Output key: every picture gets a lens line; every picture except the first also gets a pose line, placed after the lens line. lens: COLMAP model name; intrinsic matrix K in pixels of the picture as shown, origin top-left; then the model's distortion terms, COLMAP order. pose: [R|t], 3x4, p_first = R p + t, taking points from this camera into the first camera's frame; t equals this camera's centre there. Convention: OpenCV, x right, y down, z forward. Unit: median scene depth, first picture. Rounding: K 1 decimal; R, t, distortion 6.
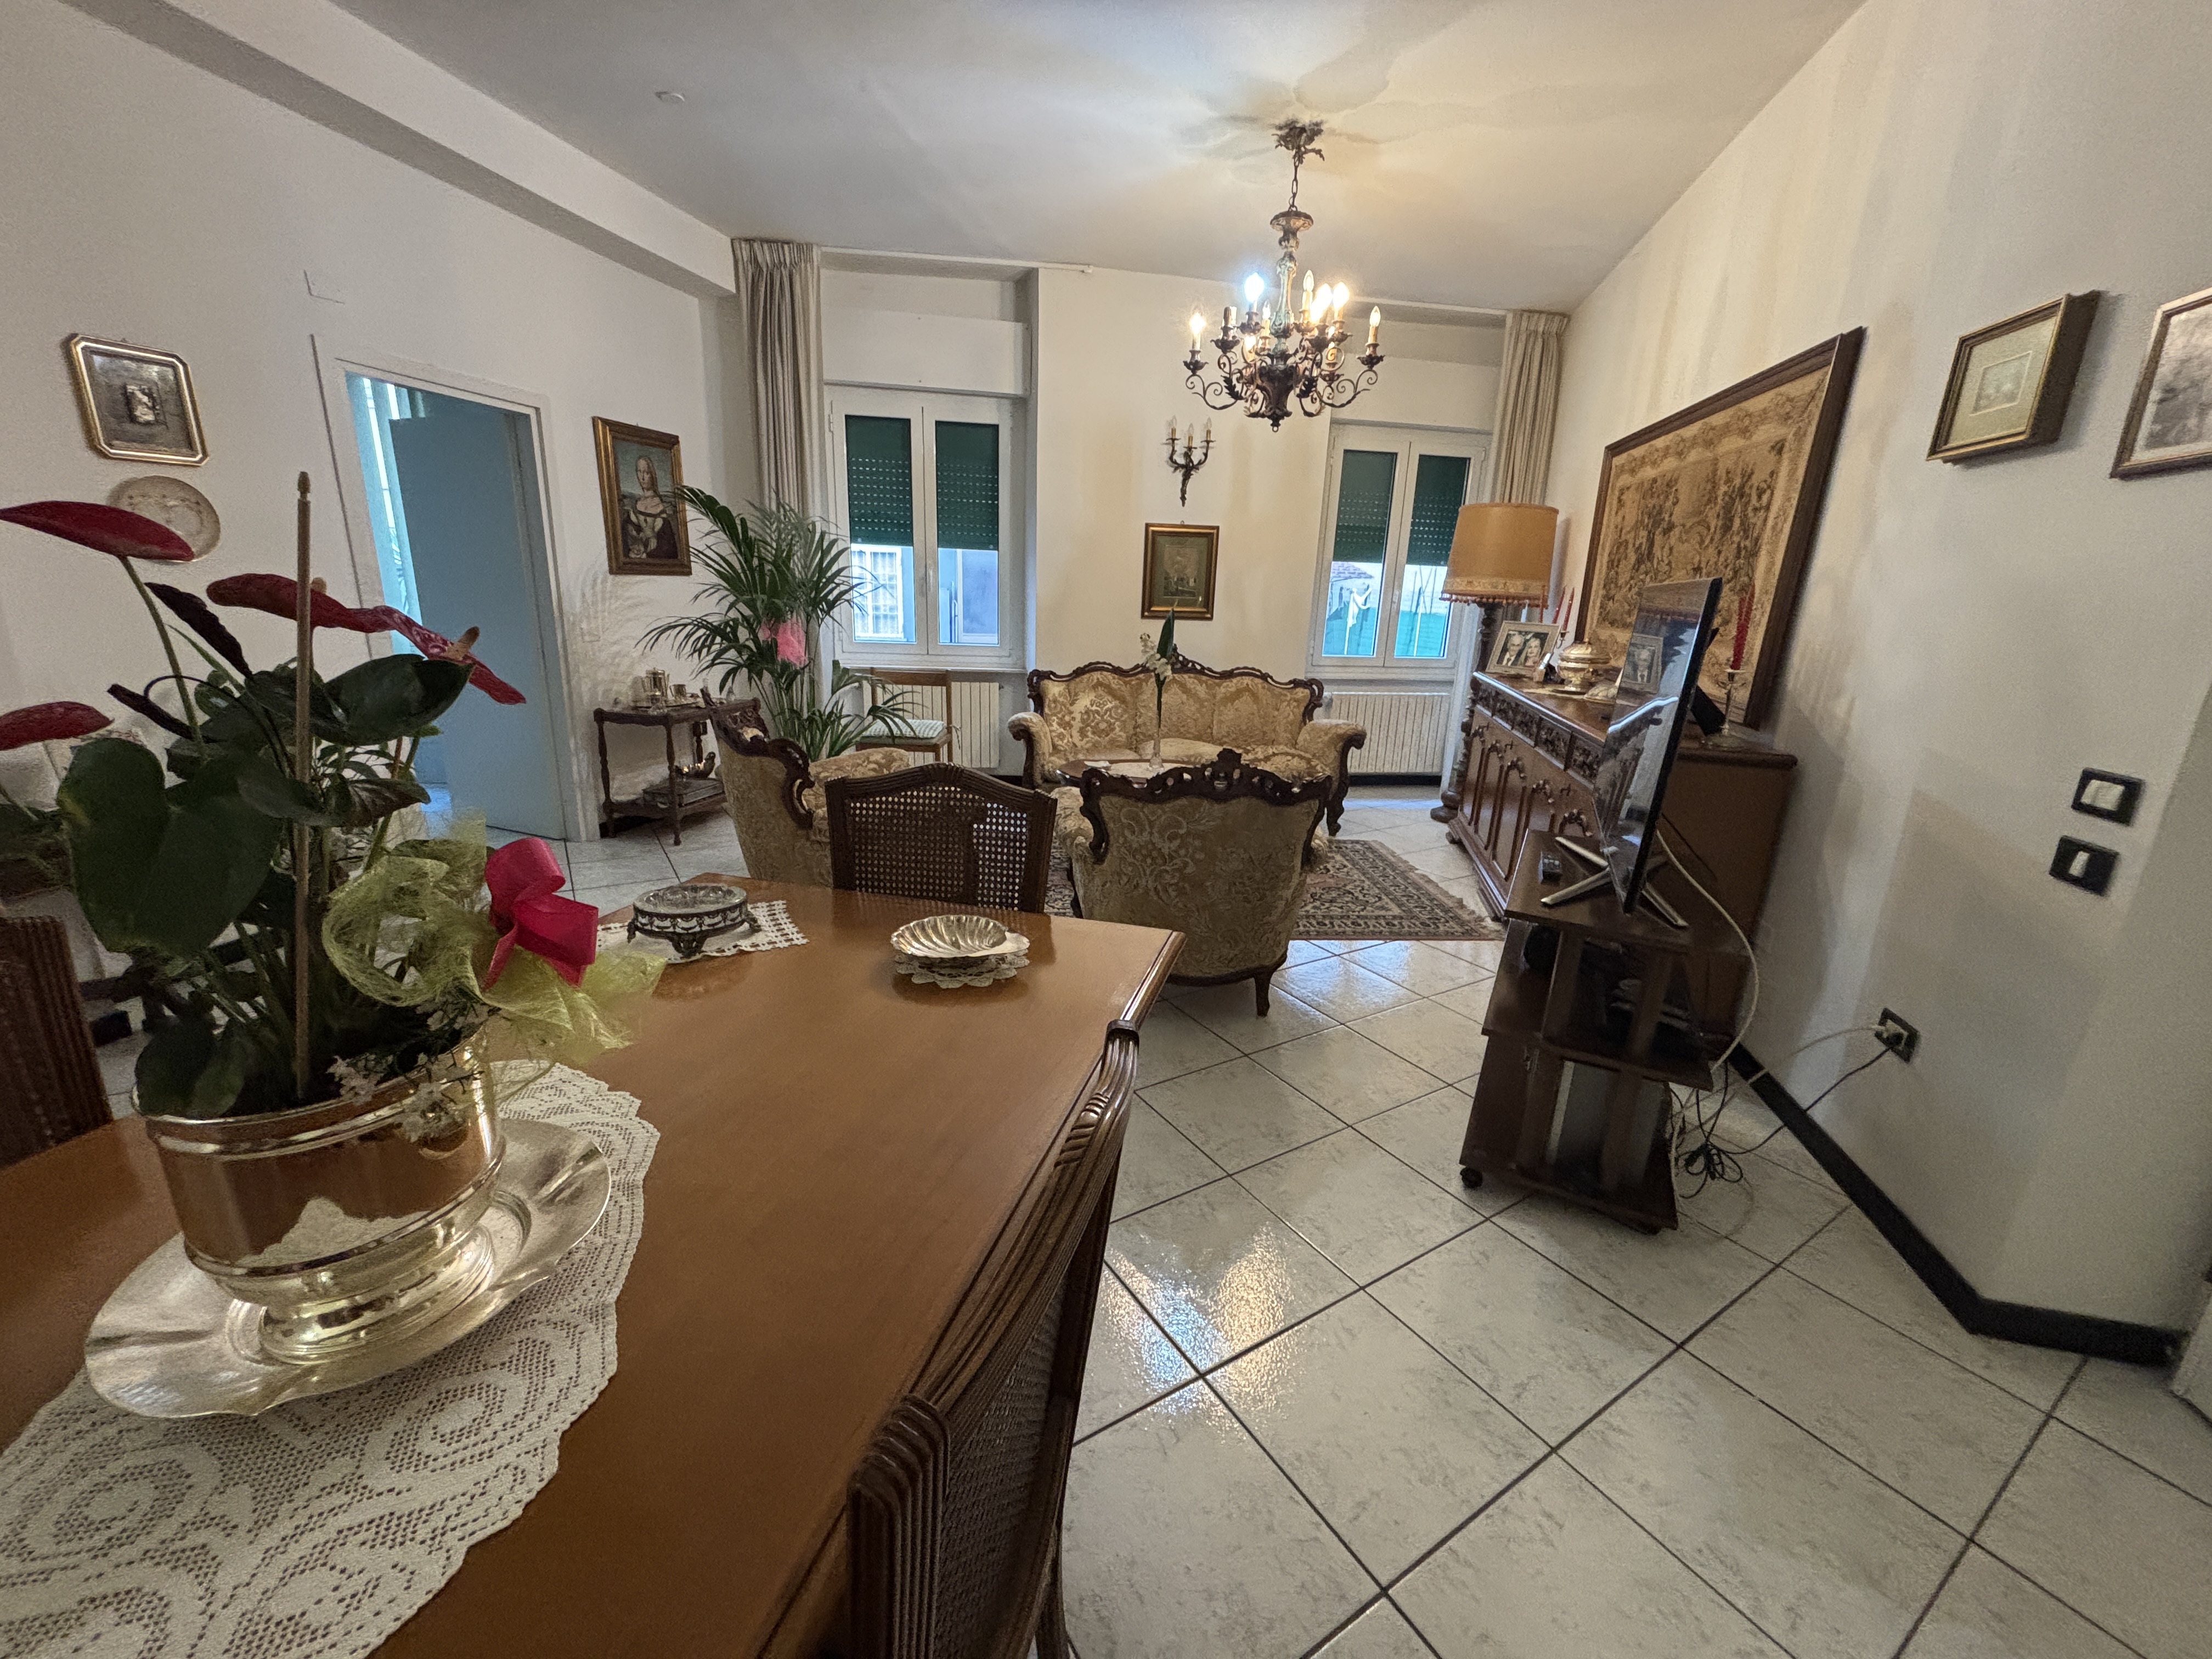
lens RADIAL K [[889.6, 0, 1106.0], [0, 889.6, 829.5], [0, 0, 1]] dist [-0.000829, -0.000332]
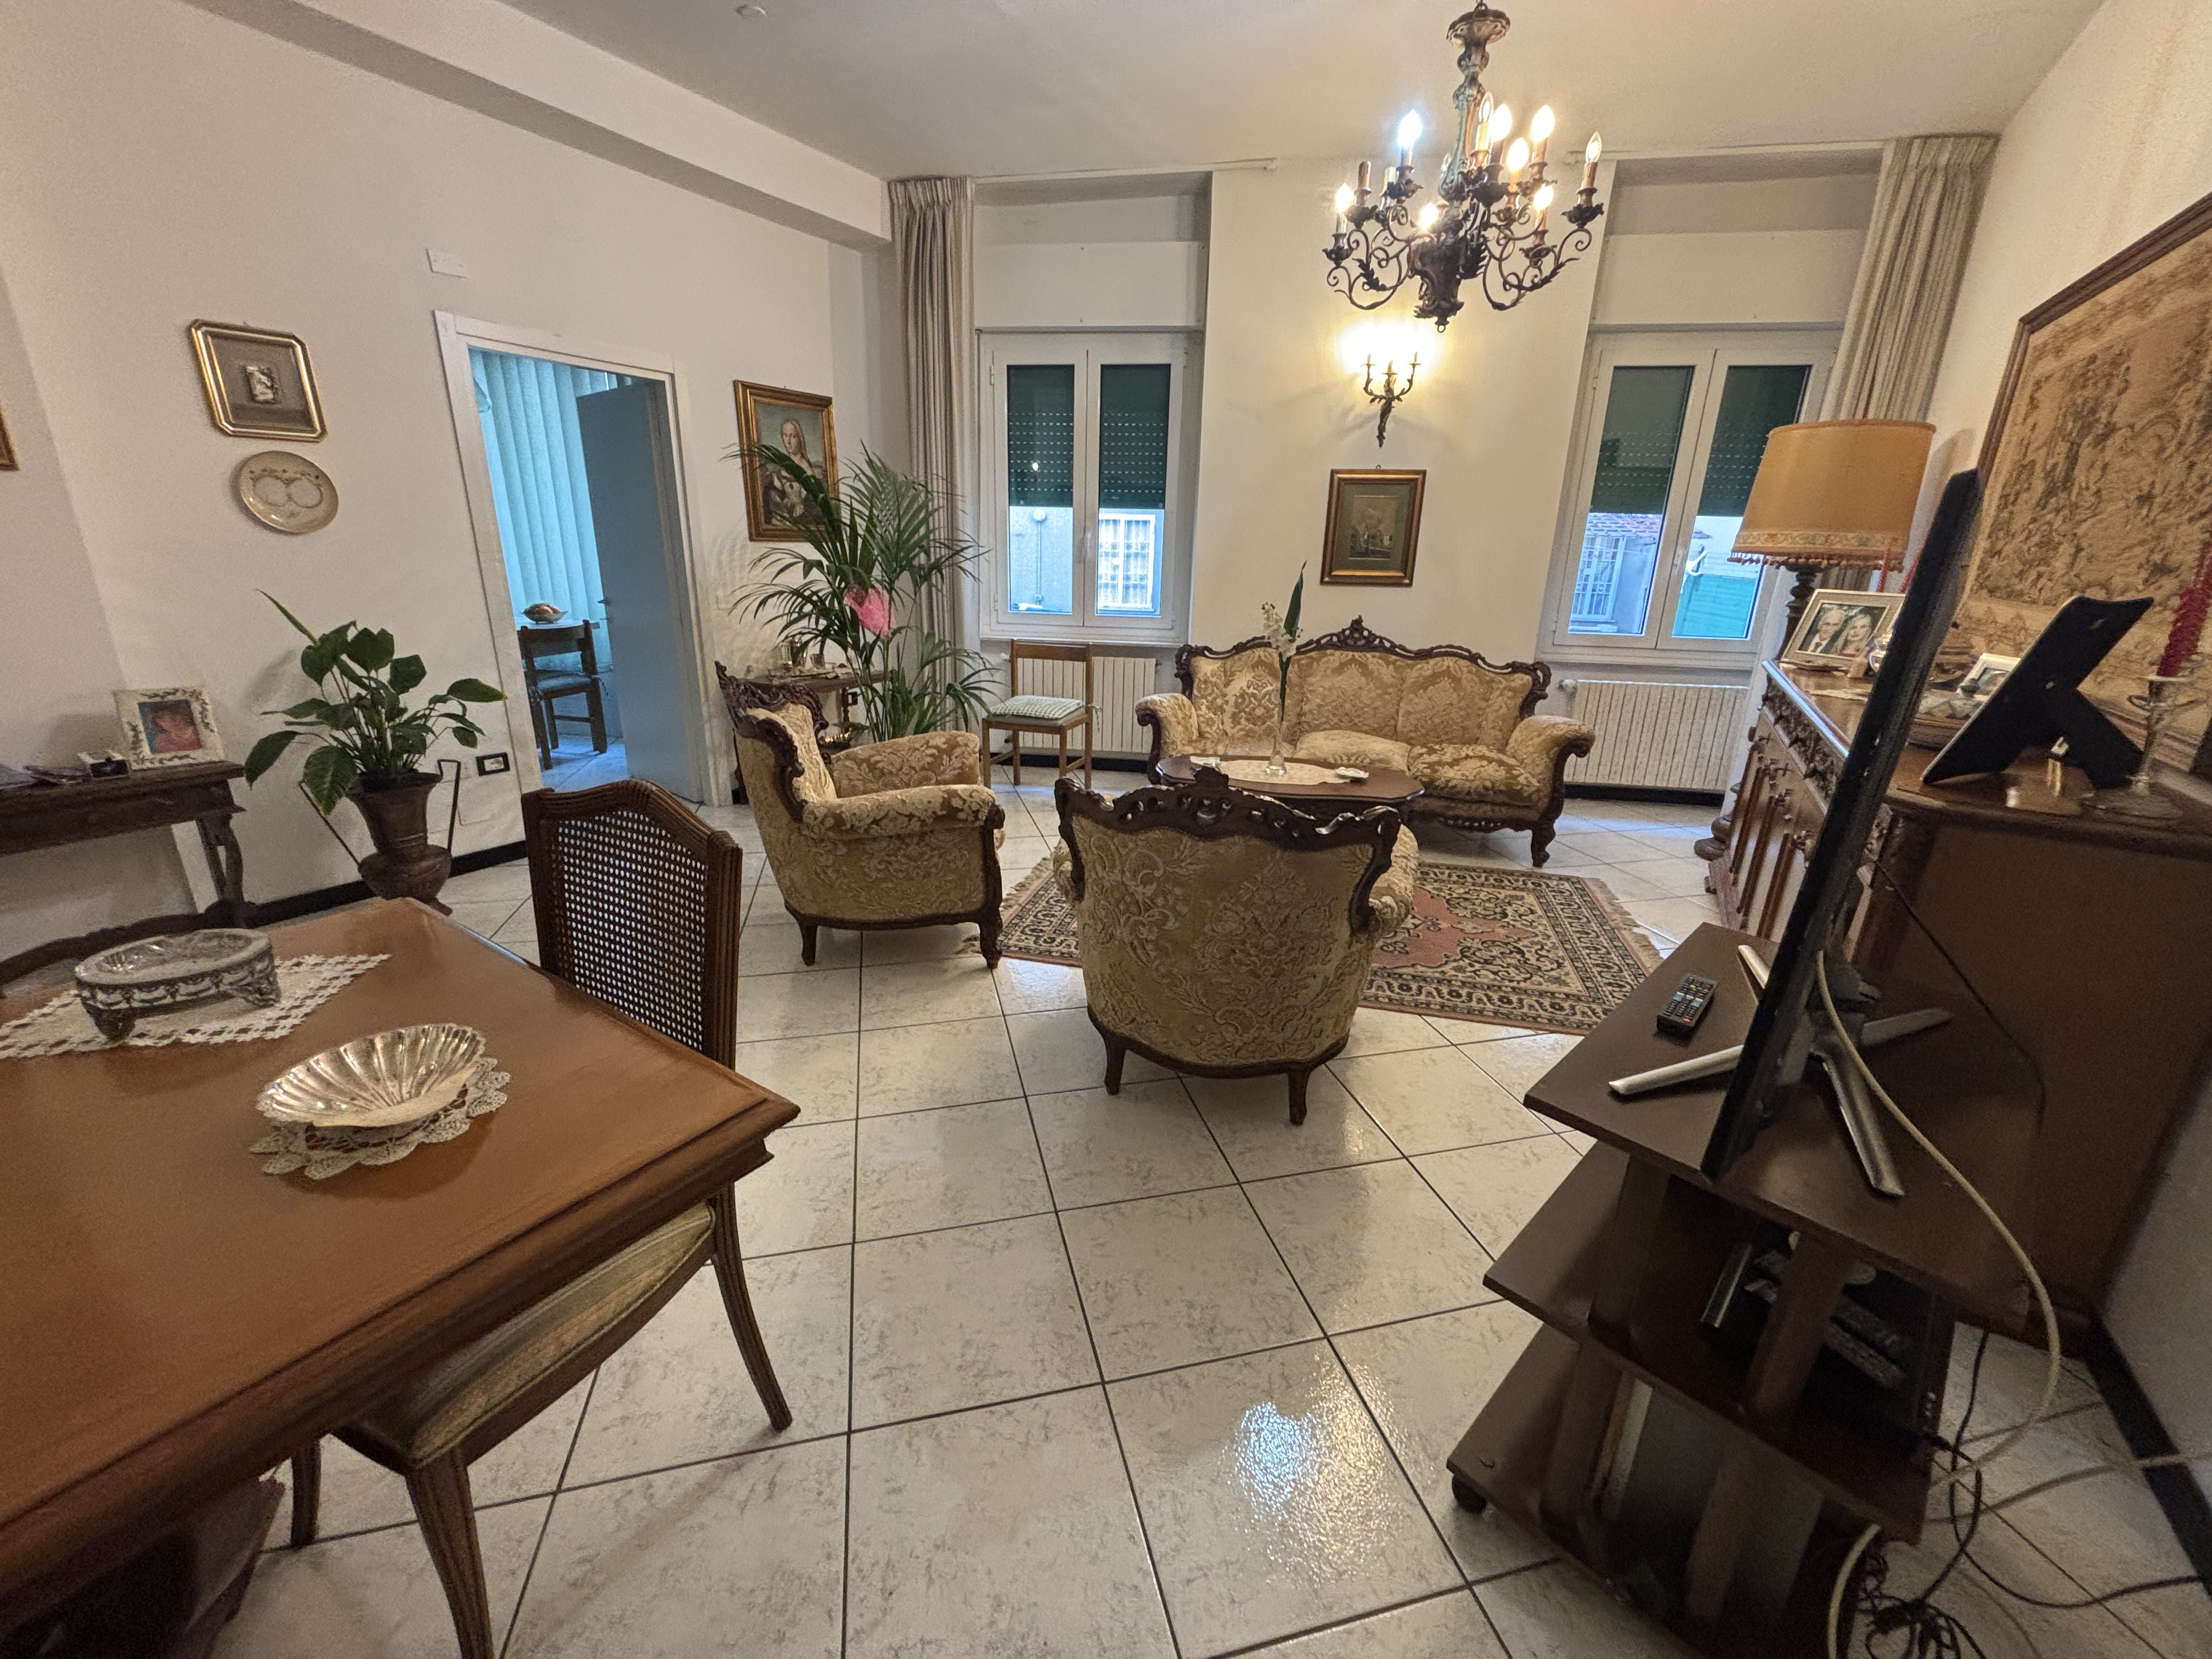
lens RADIAL K [[896.8, 0, 1103.7], [0, 896.8, 823.4], [0, 0, 1]] dist [0.000813, 0.000120]
pose [[0.948934, 0.080303, -0.305084, 0.147407], [-0.072817, 0.996701, 0.035857, -0.034846], [0.306957, -0.011810, 0.951650, 0.154982]]
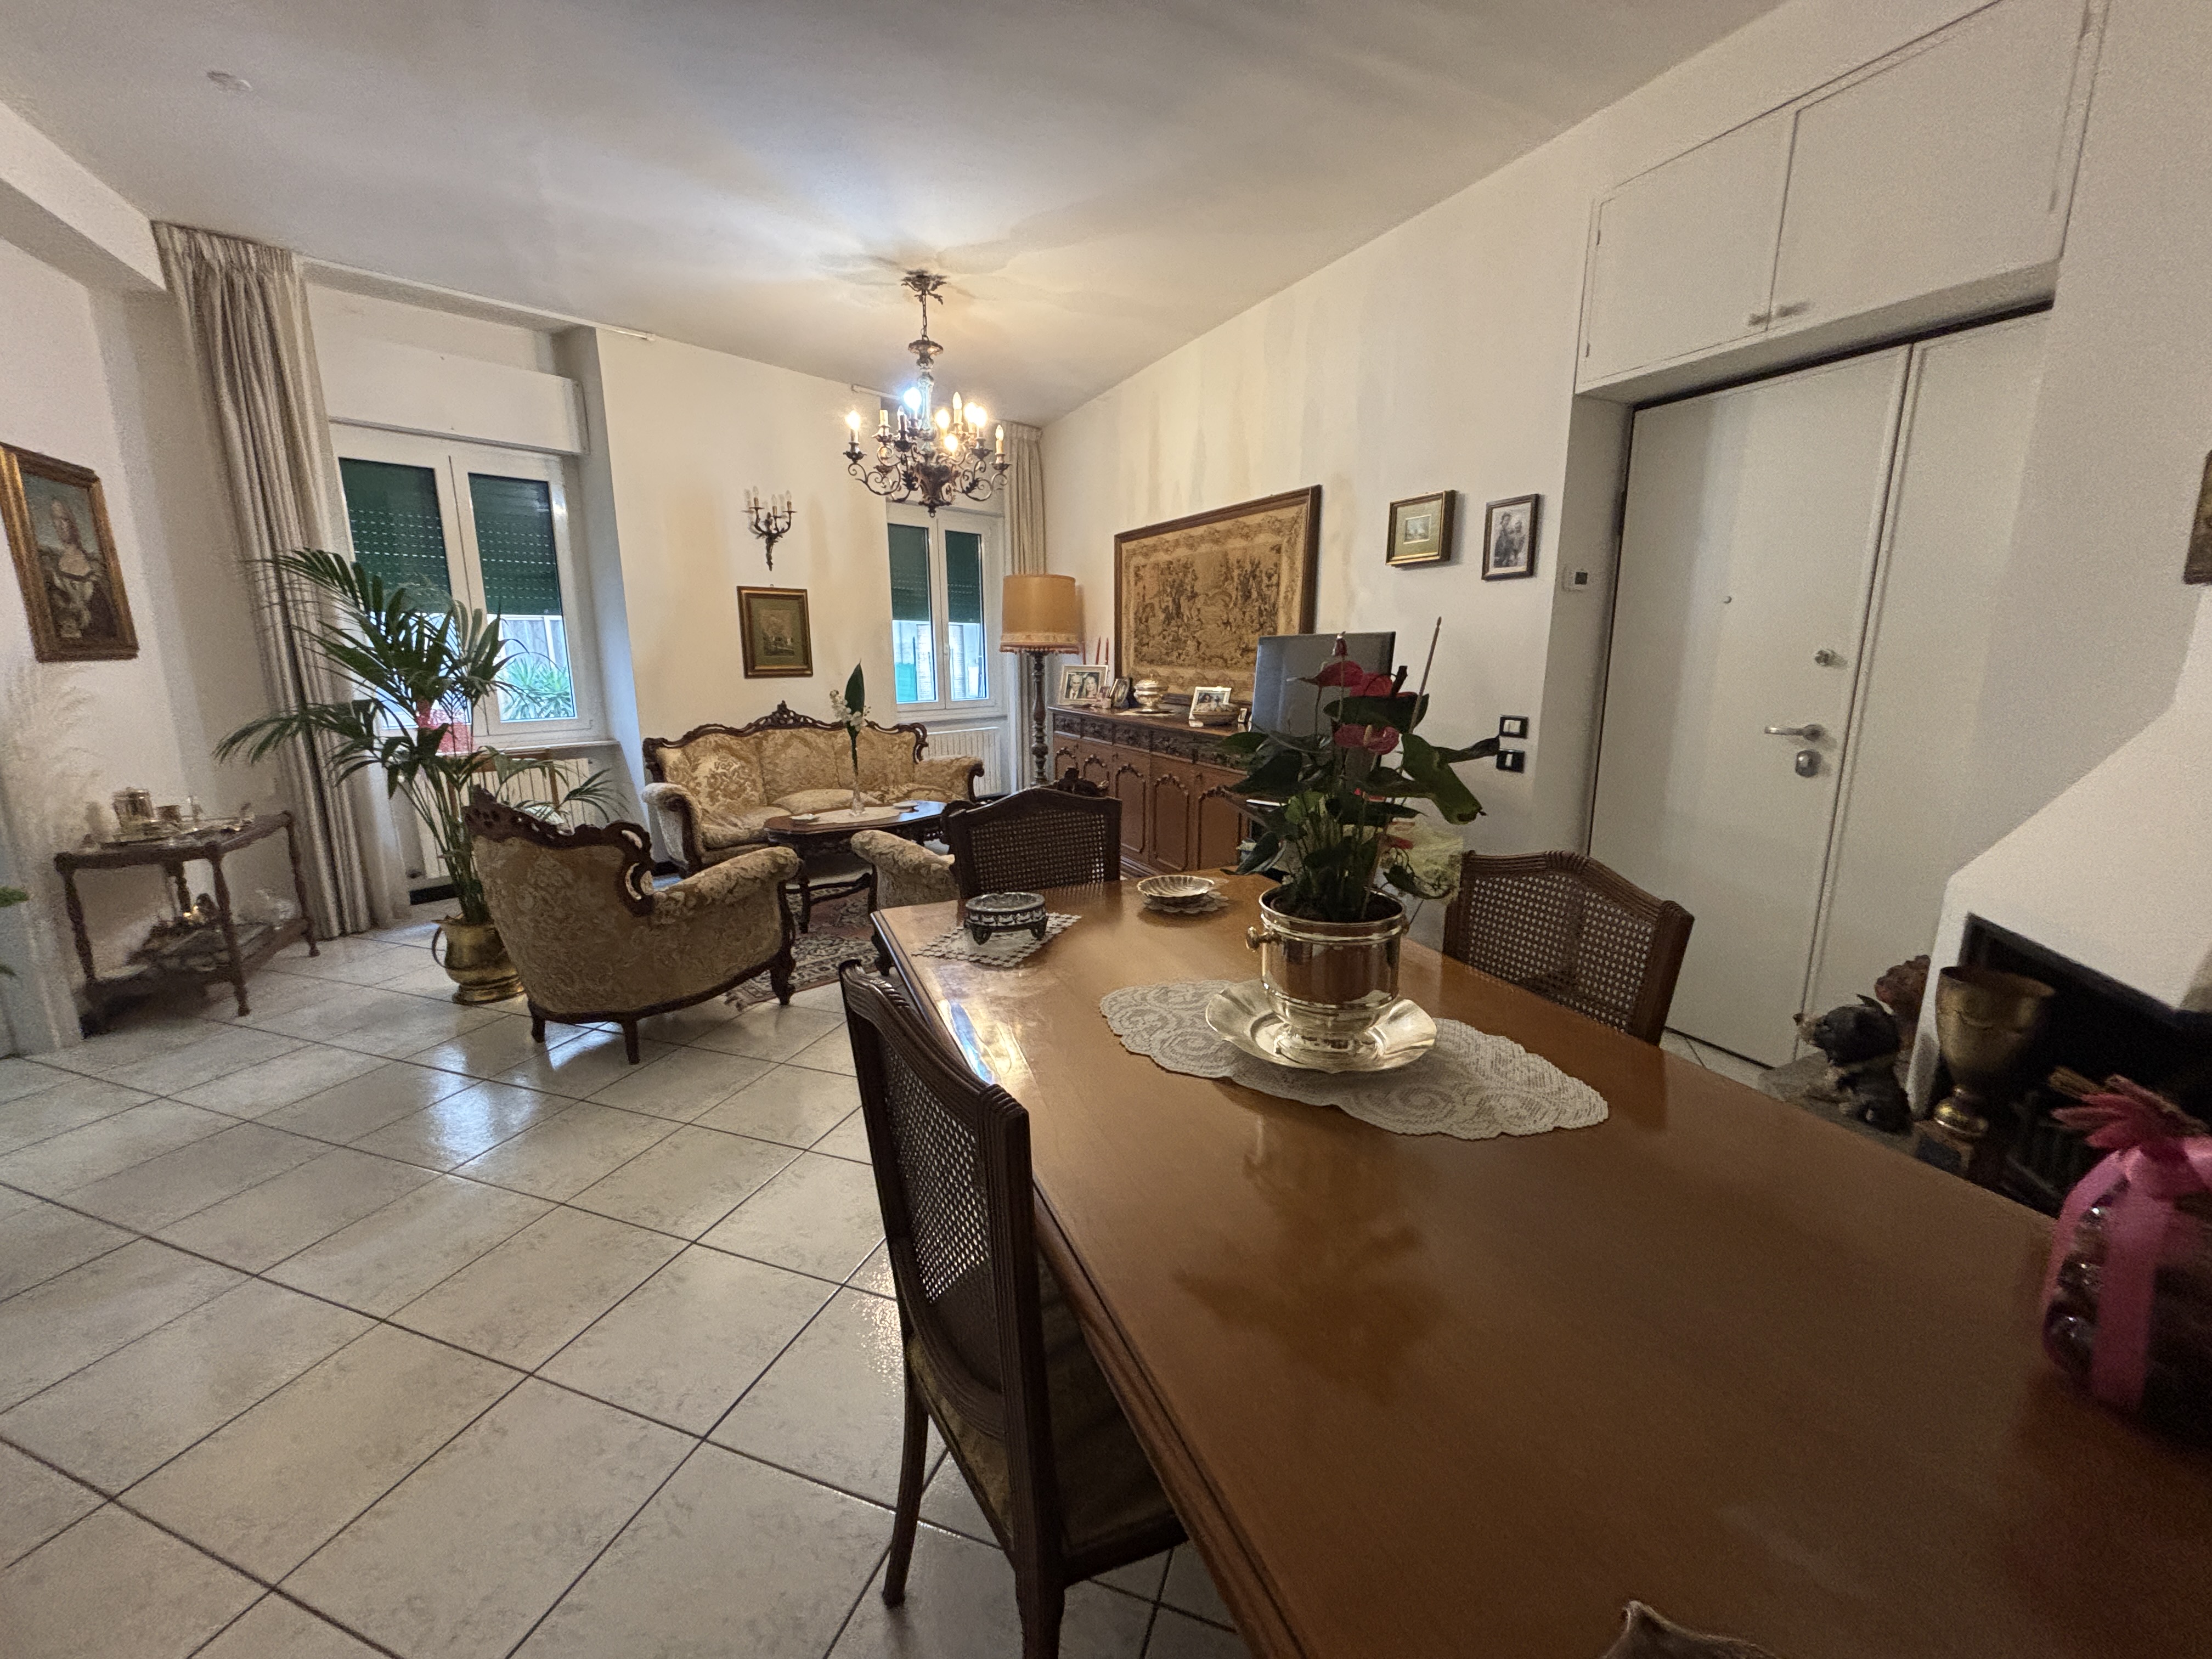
lens RADIAL K [[878.0, 0, 1098.9], [0, 878.0, 836.0], [0, 0, 1]] dist [-0.001080, -0.000366]
pose [[0.785326, -0.167097, 0.596105, -0.326691], [0.193376, 0.980917, 0.020205, -0.005411], [-0.588106, 0.099405, 0.802652, -0.028615]]
